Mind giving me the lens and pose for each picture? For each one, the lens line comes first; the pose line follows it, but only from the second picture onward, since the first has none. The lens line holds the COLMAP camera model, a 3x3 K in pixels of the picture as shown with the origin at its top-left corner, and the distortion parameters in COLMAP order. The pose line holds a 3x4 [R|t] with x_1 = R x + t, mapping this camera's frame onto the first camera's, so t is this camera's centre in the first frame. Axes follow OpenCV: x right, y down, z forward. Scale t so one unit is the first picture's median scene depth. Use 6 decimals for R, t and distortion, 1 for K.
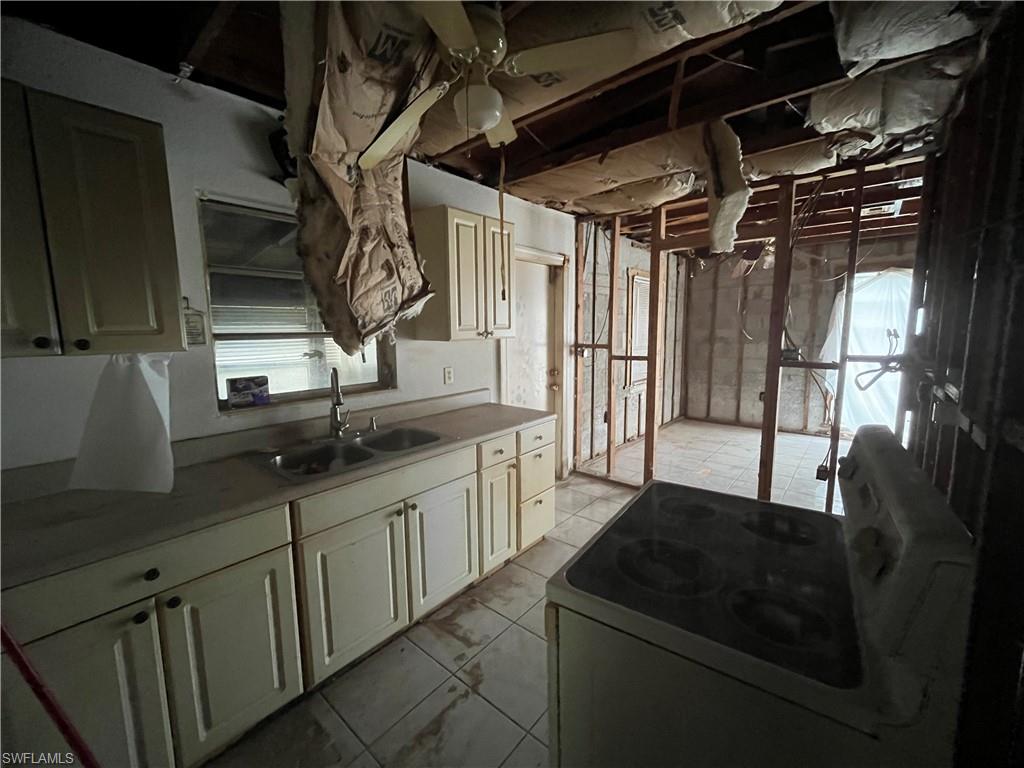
lens RADIAL K [[412.6, 0, 512.4], [0, 412.6, 380.8], [0, 0, 1]] dist [-0.003114, -0.000091]
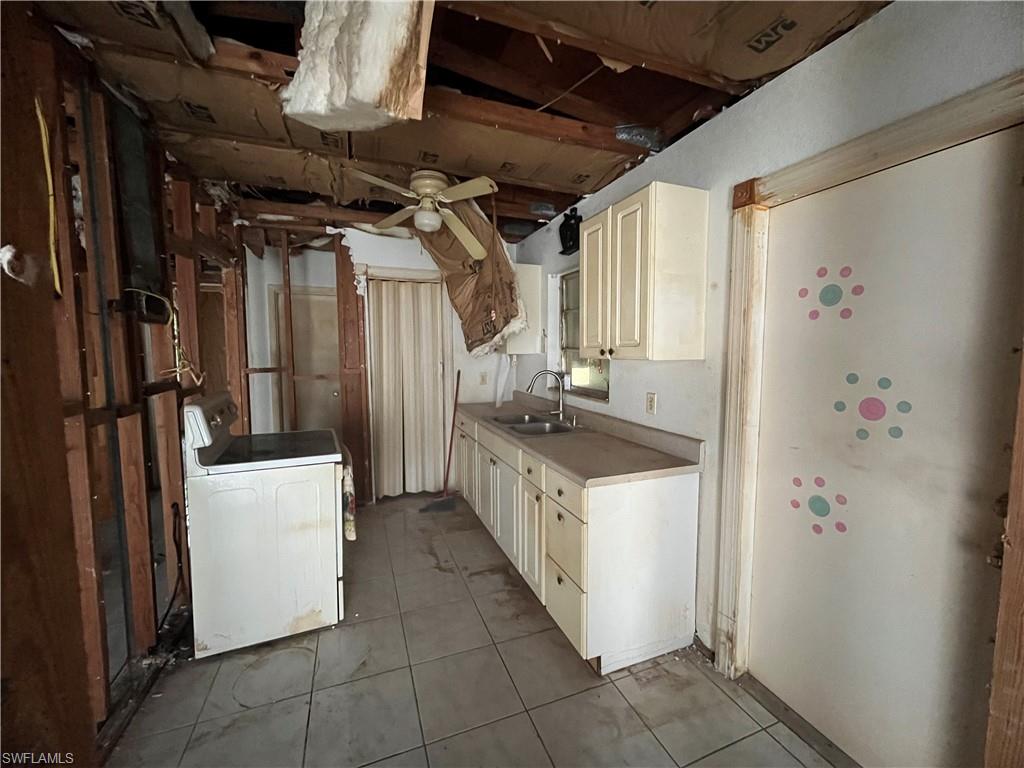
lens RADIAL K [[412.6, 0, 513.8], [0, 412.6, 378.9], [0, 0, 1]] dist [-0.003114, -0.000091]
pose [[-0.480666, 0.078470, -0.873386, 1.028211], [-0.104191, 0.983822, 0.145733, -0.228721], [0.870692, 0.161048, -0.464714, 1.732511]]
